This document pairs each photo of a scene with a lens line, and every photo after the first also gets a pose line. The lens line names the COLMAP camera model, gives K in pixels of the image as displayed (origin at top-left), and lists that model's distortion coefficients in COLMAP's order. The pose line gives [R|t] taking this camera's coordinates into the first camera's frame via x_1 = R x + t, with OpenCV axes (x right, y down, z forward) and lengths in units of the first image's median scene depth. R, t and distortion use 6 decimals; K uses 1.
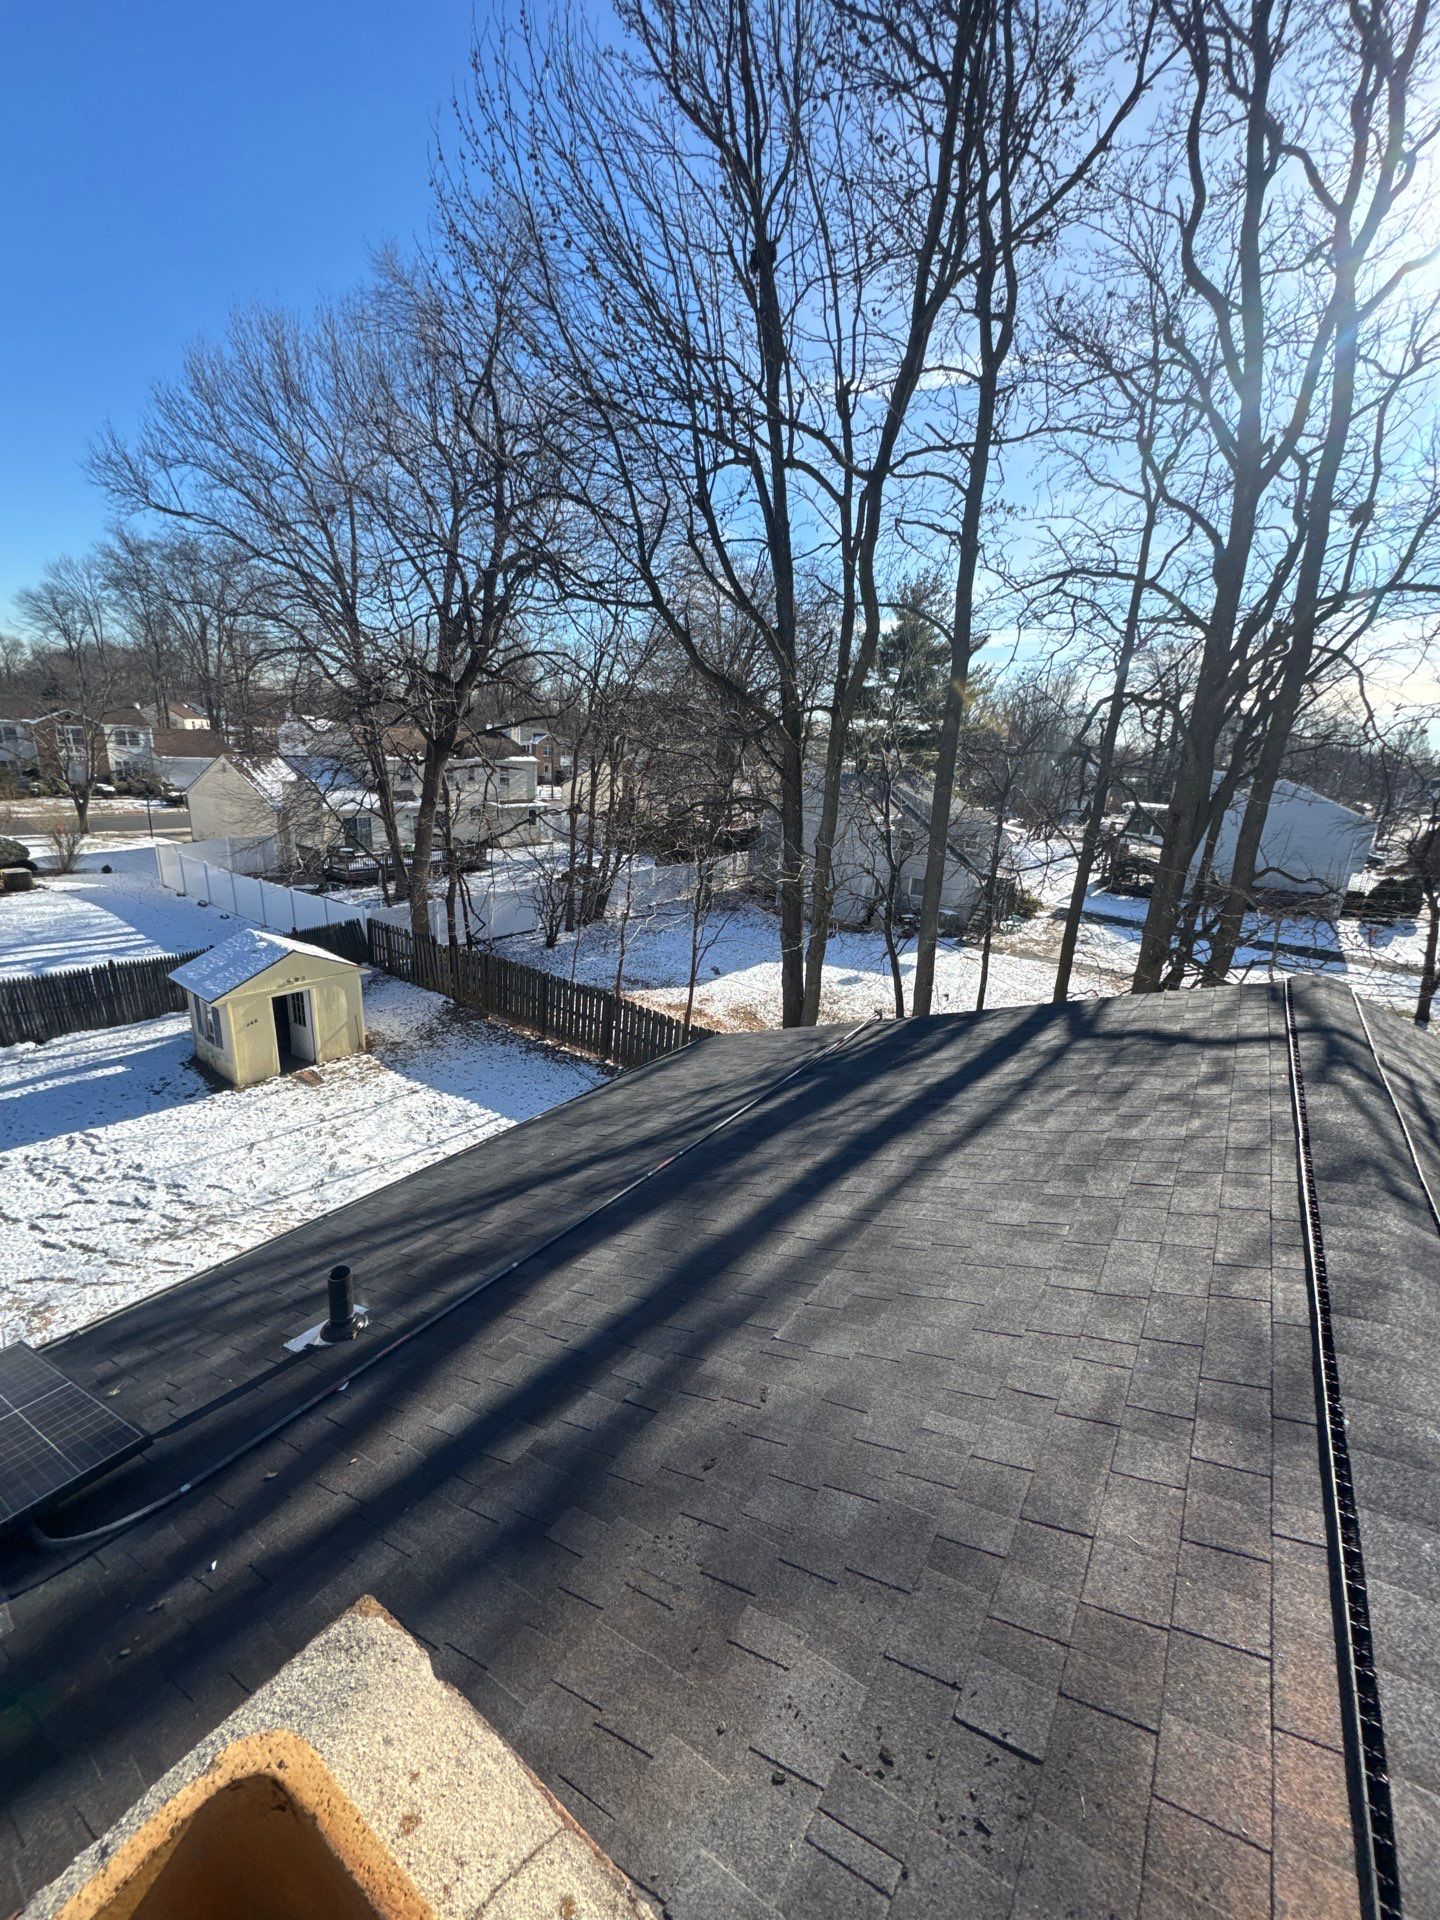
lens RADIAL K [[754.5, 0, 720.7], [0, 754.5, 963.5], [0, 0, 1]] dist [-0.004832, 0.000028]
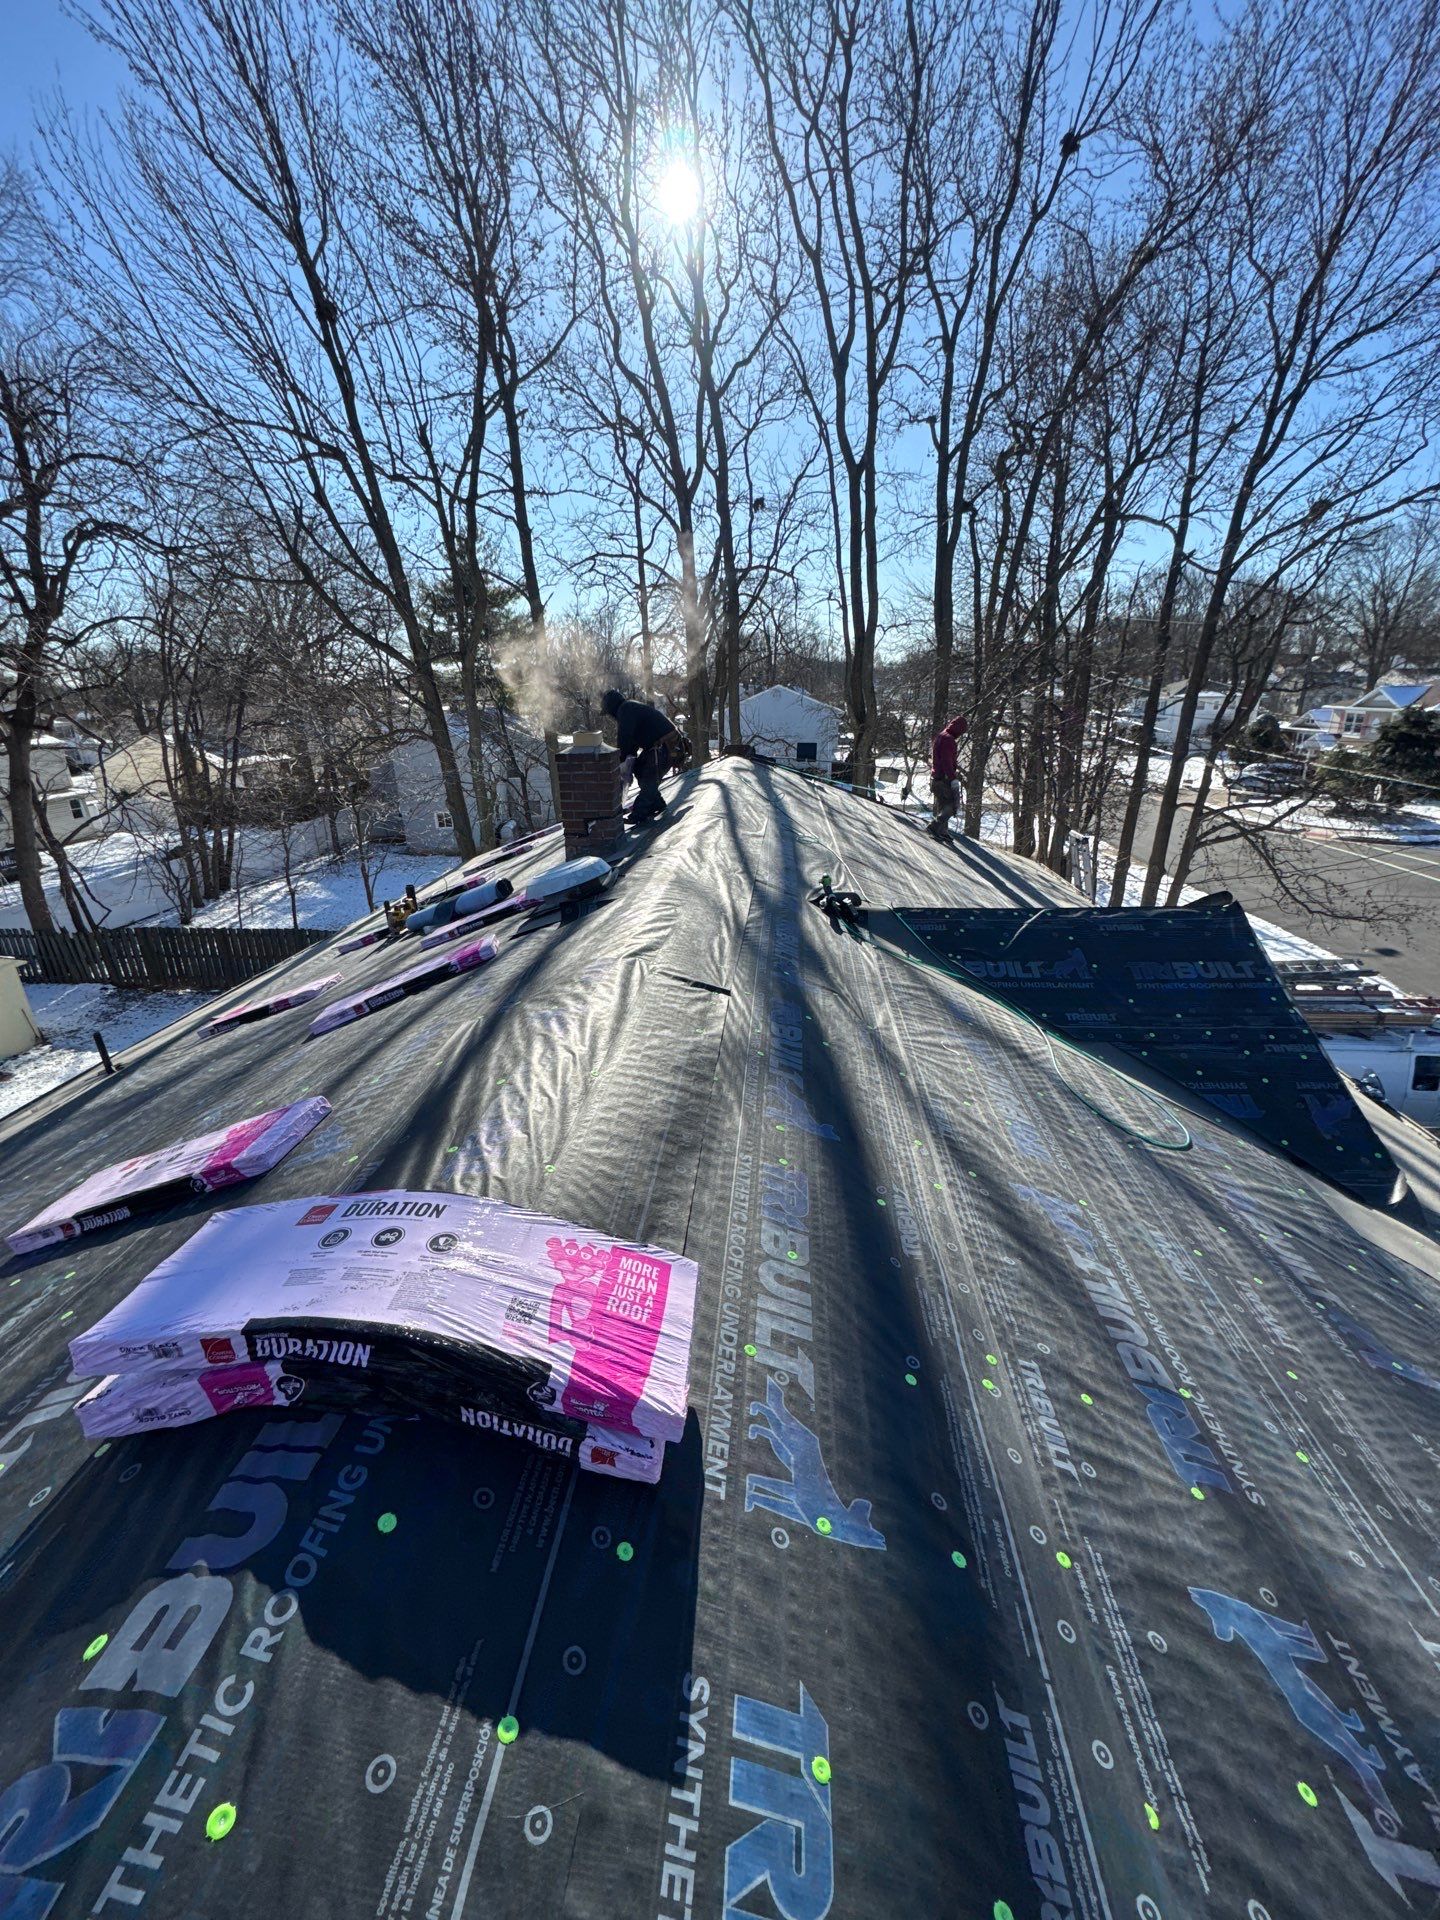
lens RADIAL K [[759.1, 0, 717.5], [0, 759.1, 968.9], [0, 0, 1]] dist [-0.000446, 0.000071]
pose [[0.858801, -0.252646, 0.445680, -0.221180], [0.219200, 0.967501, 0.126067, 0.159201], [-0.463046, -0.010573, 0.886271, -0.482523]]
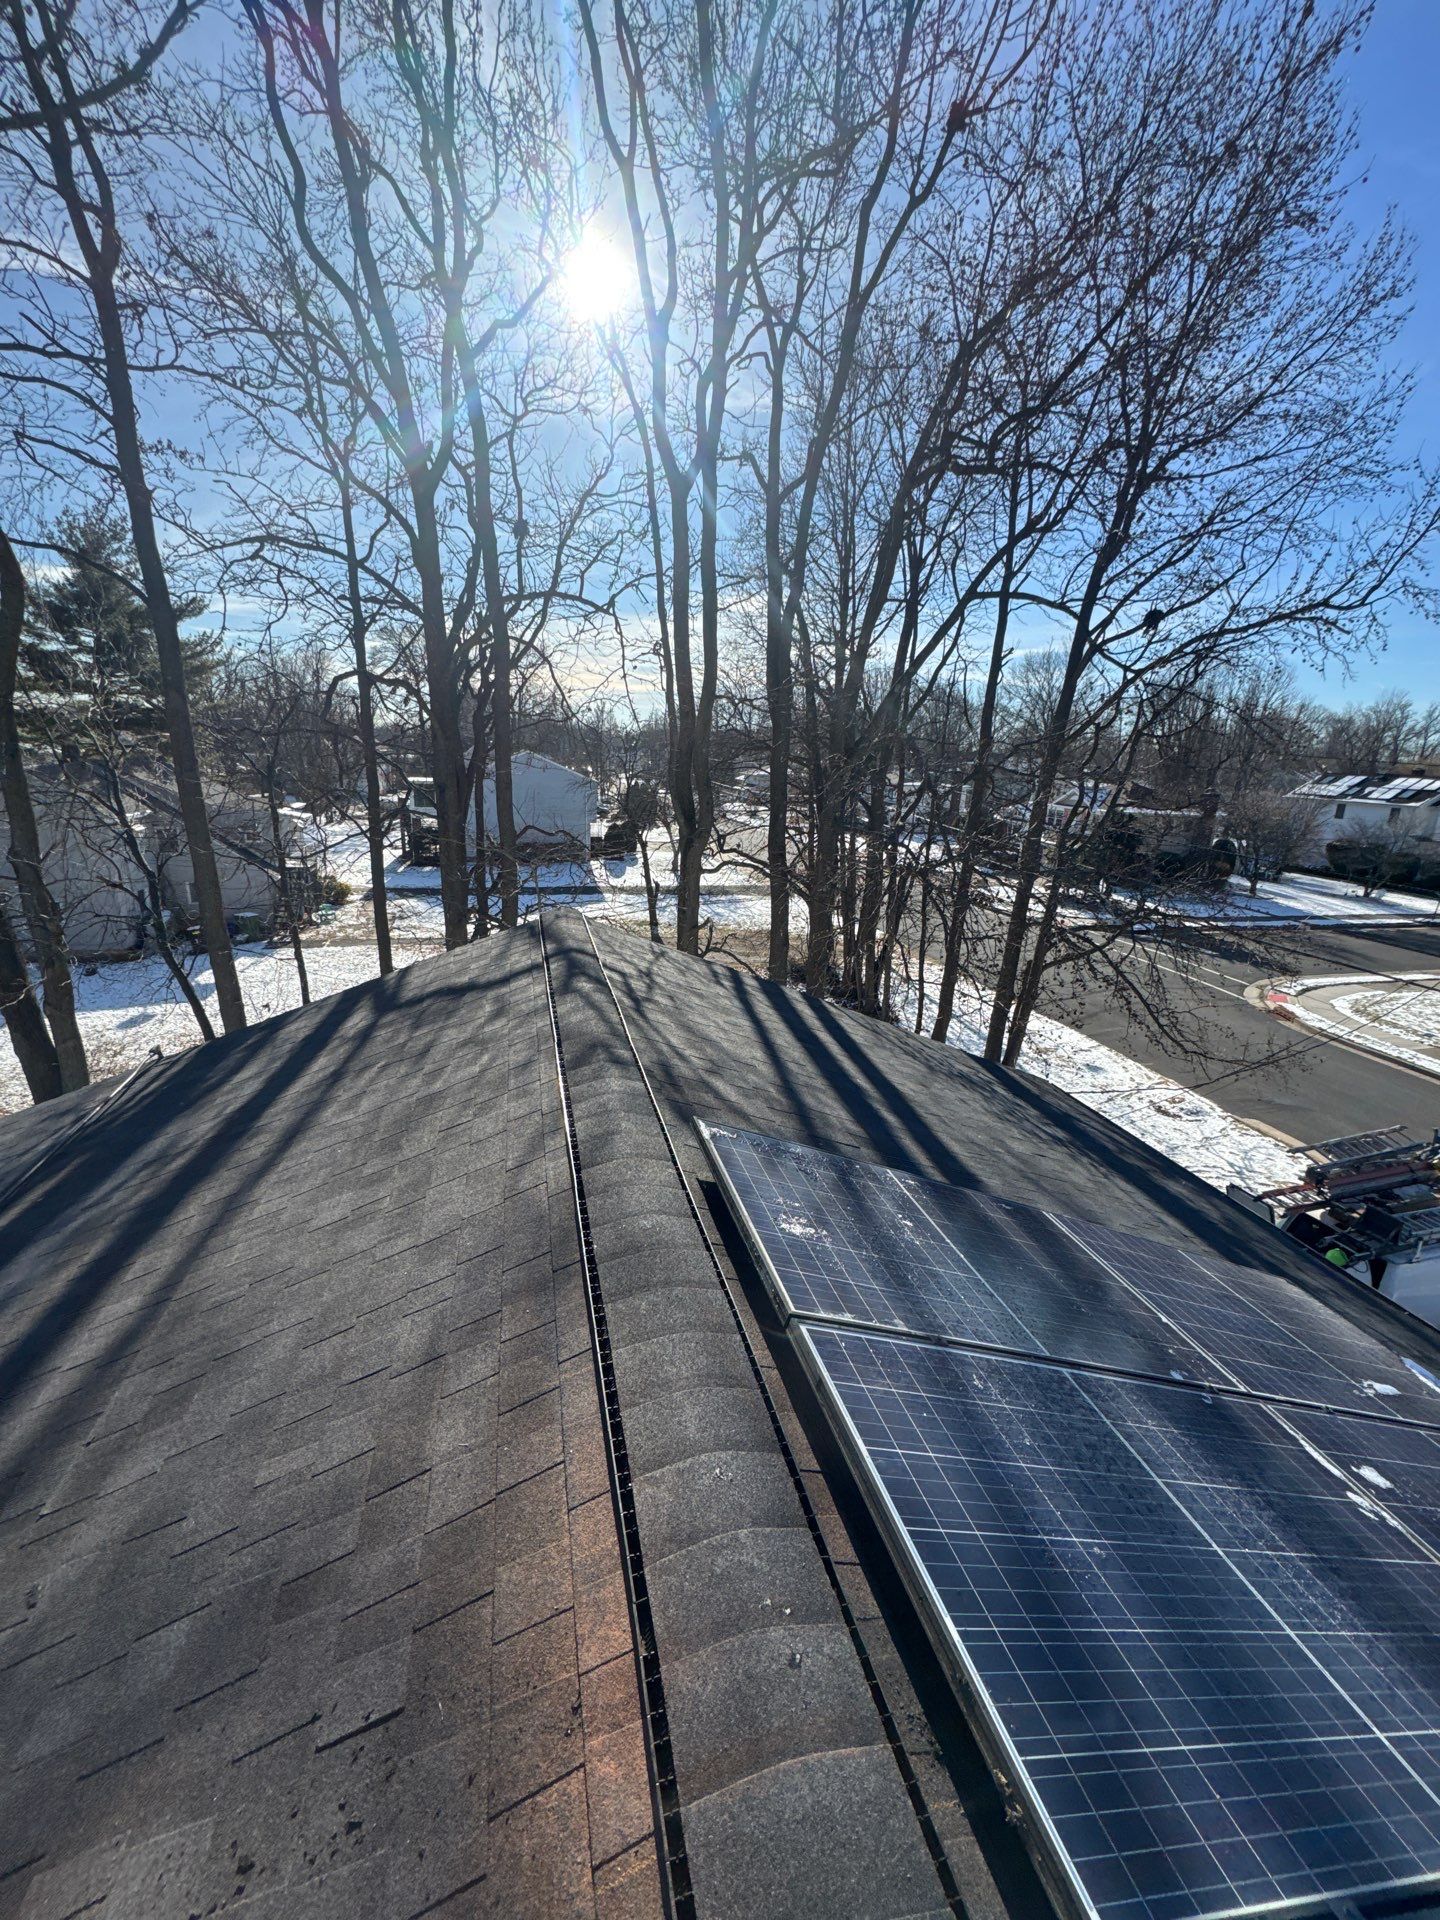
lens RADIAL K [[754.5, 0, 720.7], [0, 754.5, 963.5], [0, 0, 1]] dist [-0.004832, 0.000028]
pose [[0.646006, -0.238629, 0.725074, 0.017252], [0.219383, 0.967846, 0.123067, 0.003123], [-0.731128, 0.079567, 0.677585, -0.008871]]
